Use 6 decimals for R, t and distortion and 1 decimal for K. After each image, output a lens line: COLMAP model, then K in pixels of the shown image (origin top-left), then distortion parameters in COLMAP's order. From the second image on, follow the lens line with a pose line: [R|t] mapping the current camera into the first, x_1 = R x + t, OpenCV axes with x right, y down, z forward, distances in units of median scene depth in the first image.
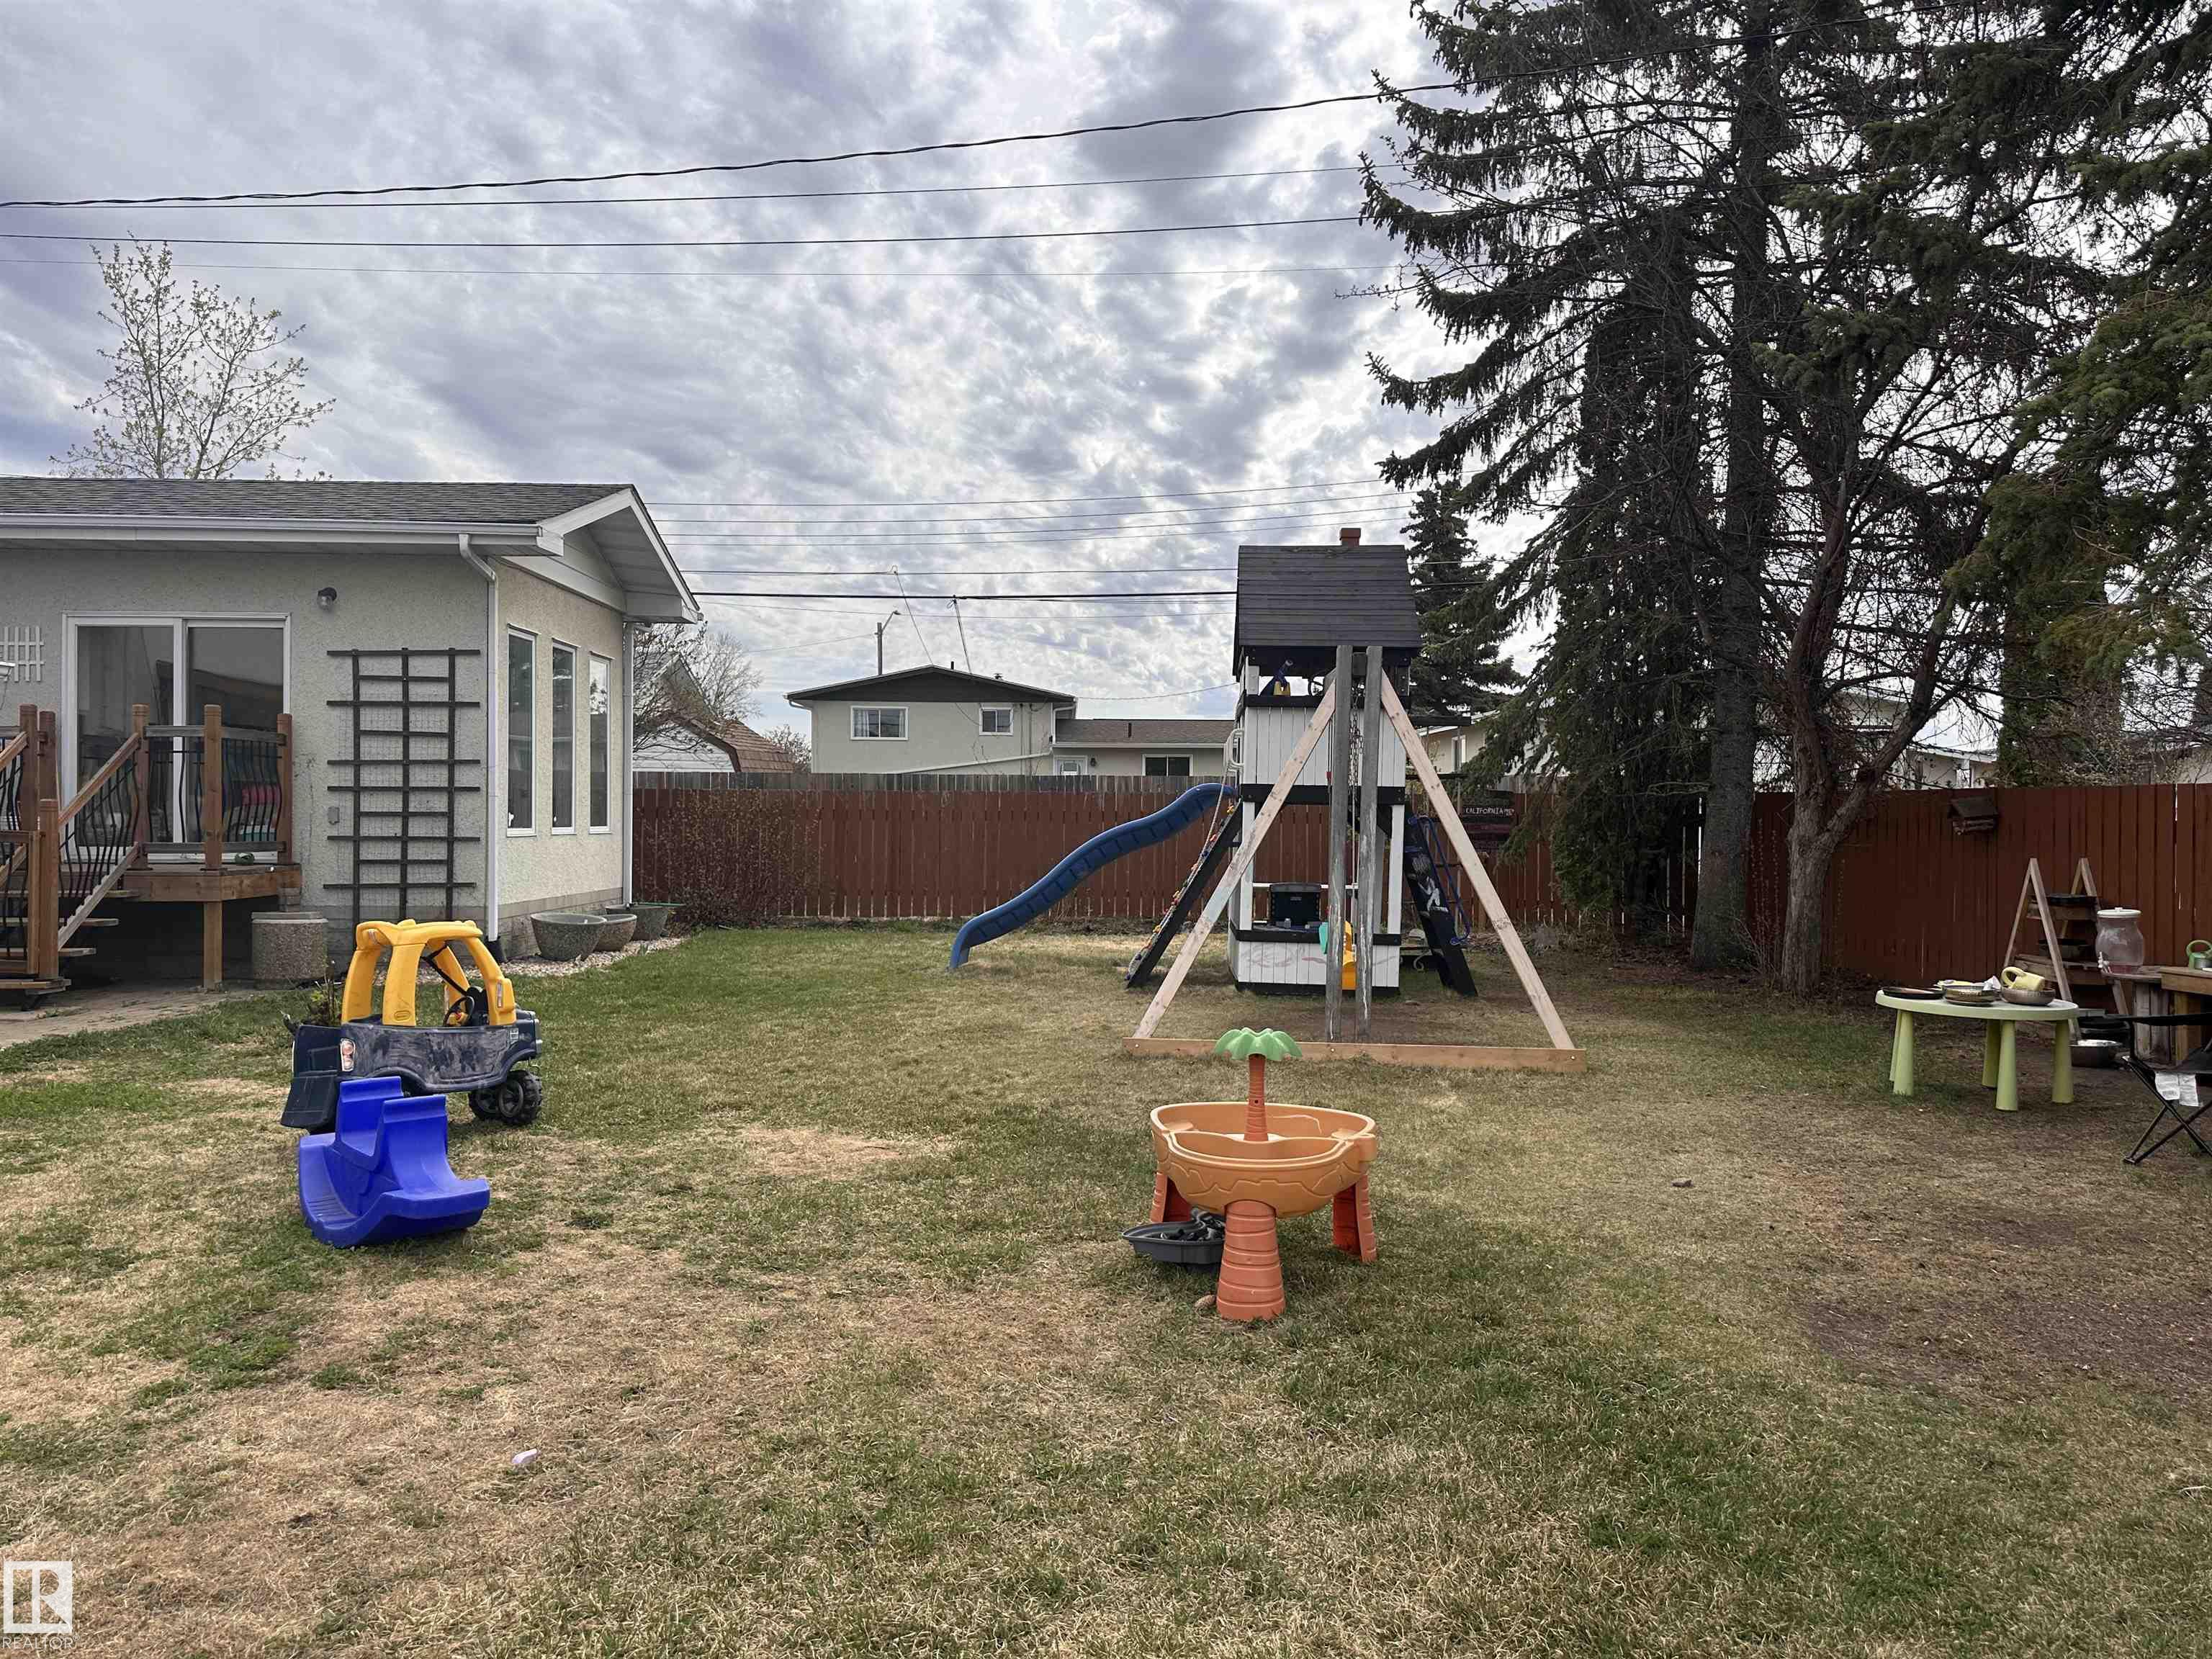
lens RADIAL K [[1558.6, 0, 1152.6], [0, 1558.6, 877.9], [0, 0, 1]] dist [0.066026, -0.059448]
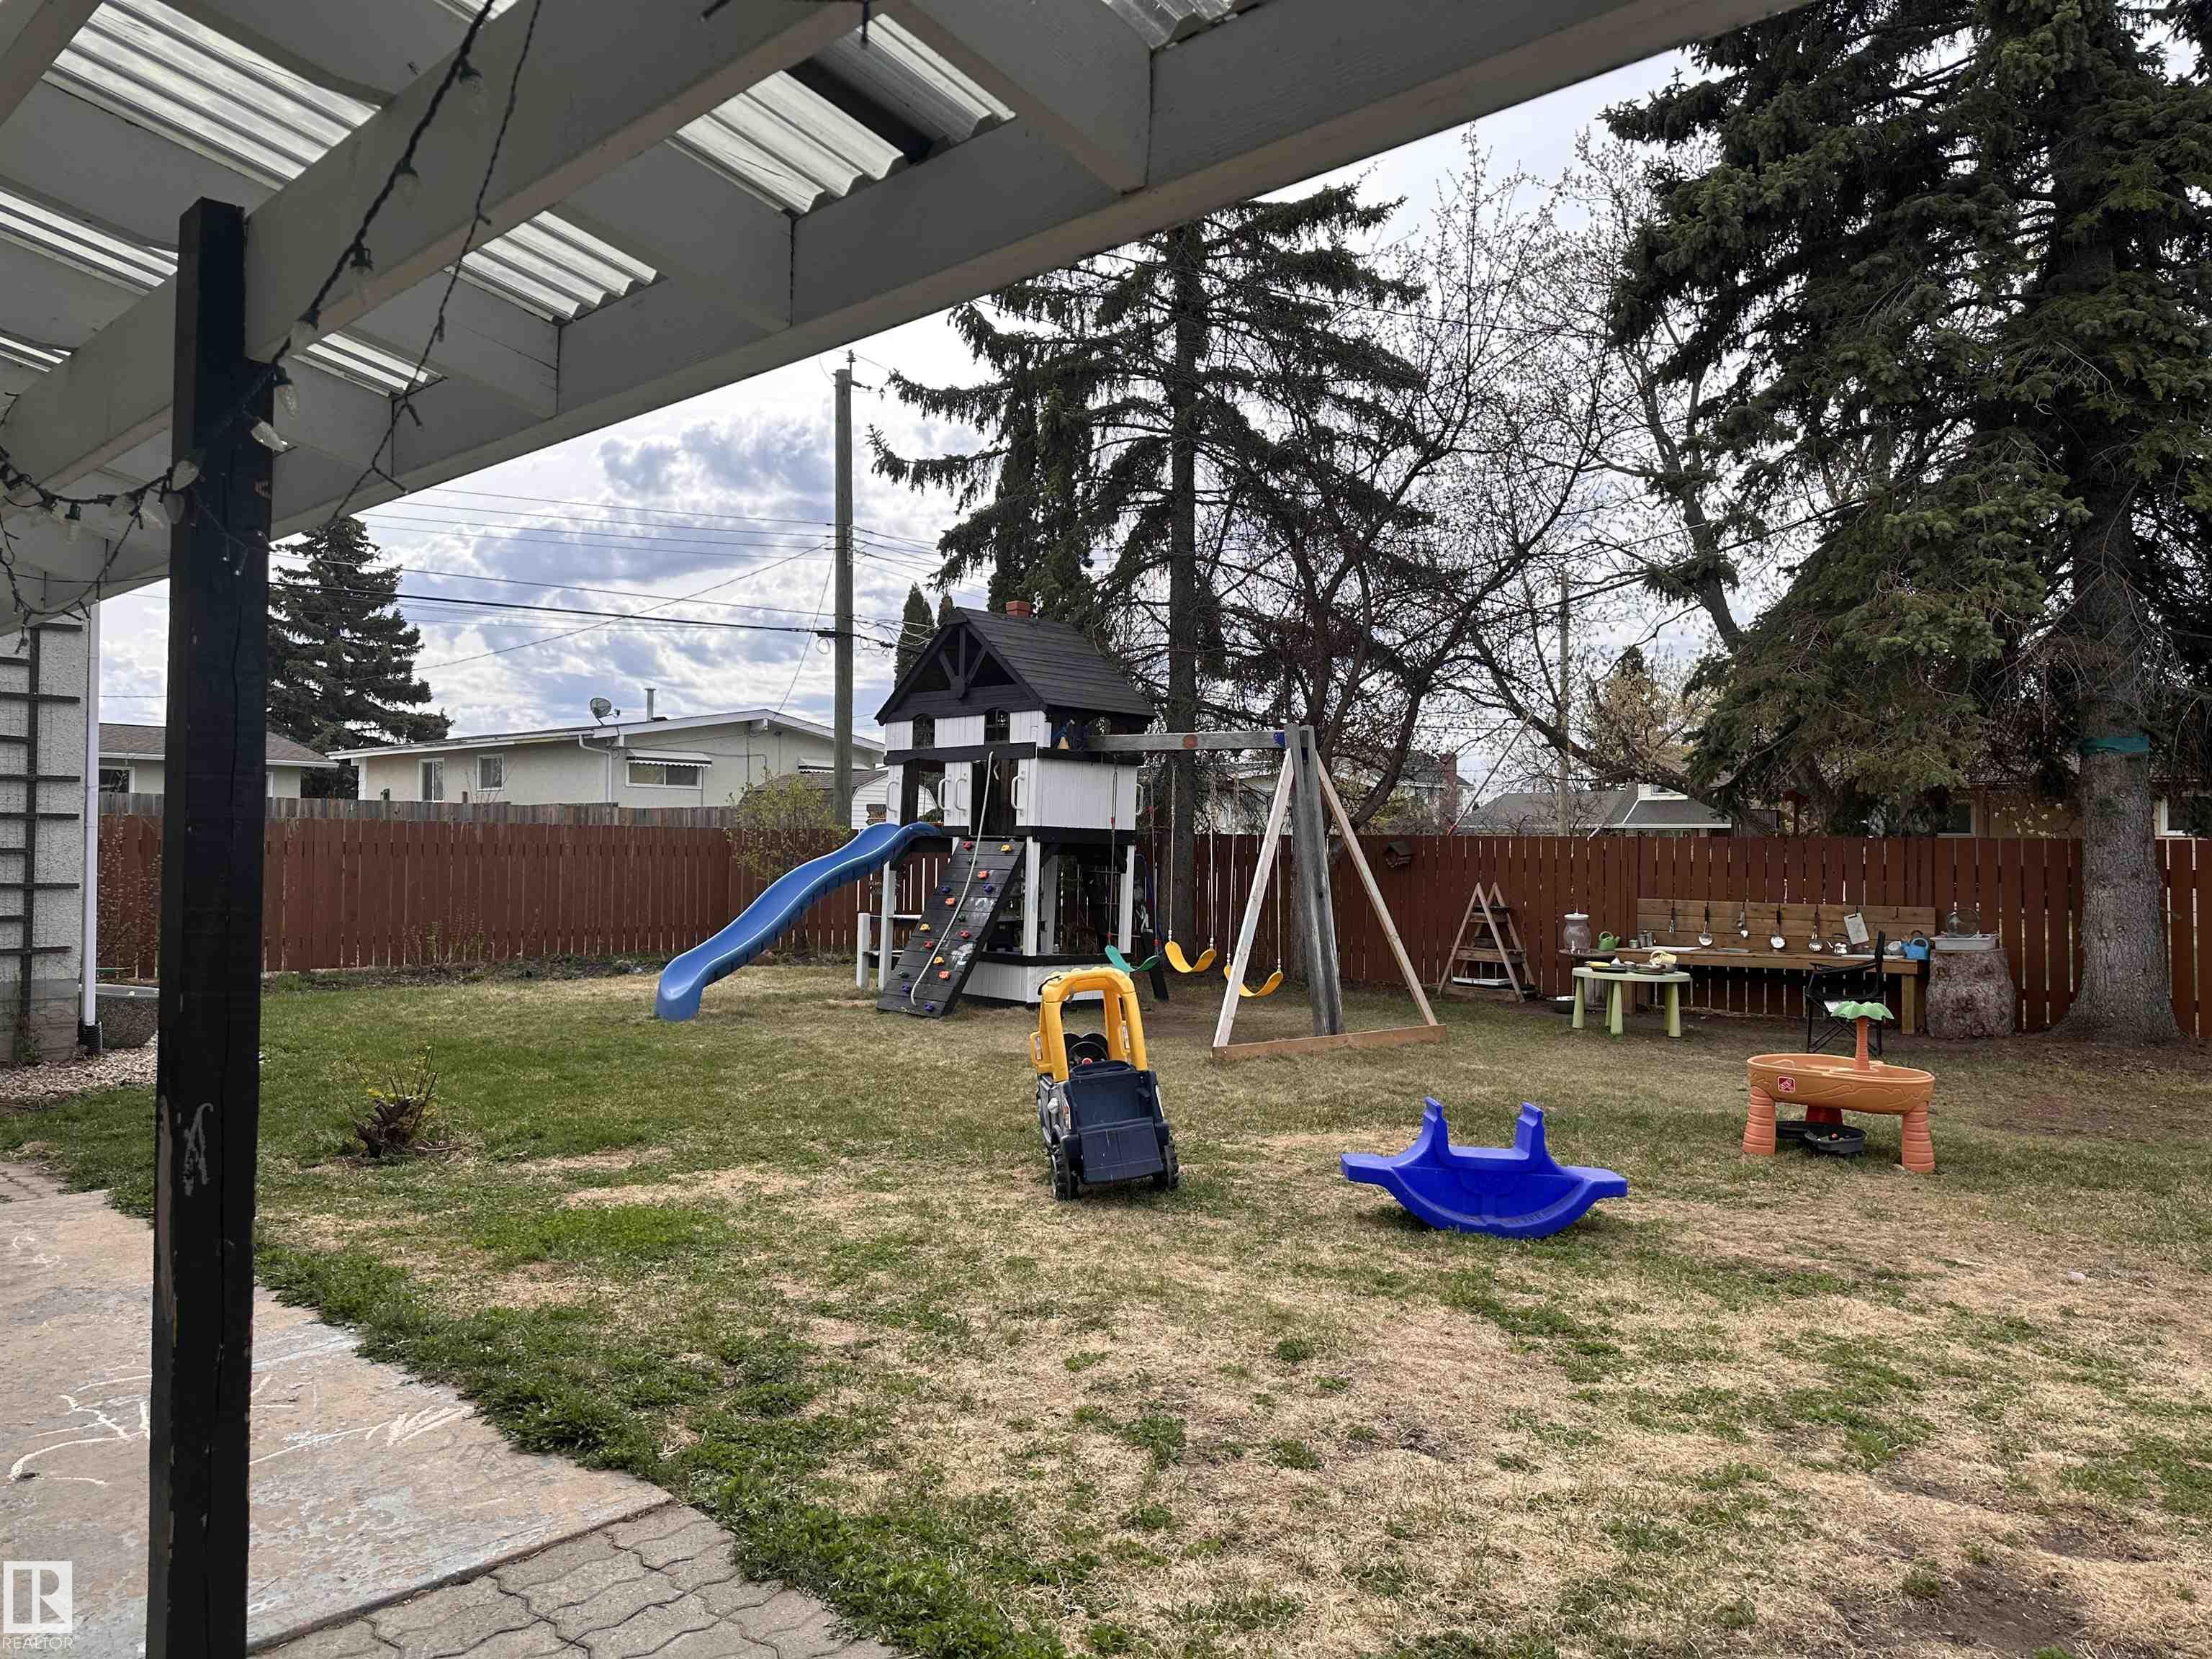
lens RADIAL K [[1558.6, 0, 1108.0], [0, 1558.6, 837.0], [0, 0, 1]] dist [0.066026, -0.059448]
pose [[0.709298, 0.006496, 0.704879, -0.605047], [0.022520, 0.999238, -0.031871, -0.013170], [-0.704549, 0.038480, 0.708611, 0.149832]]
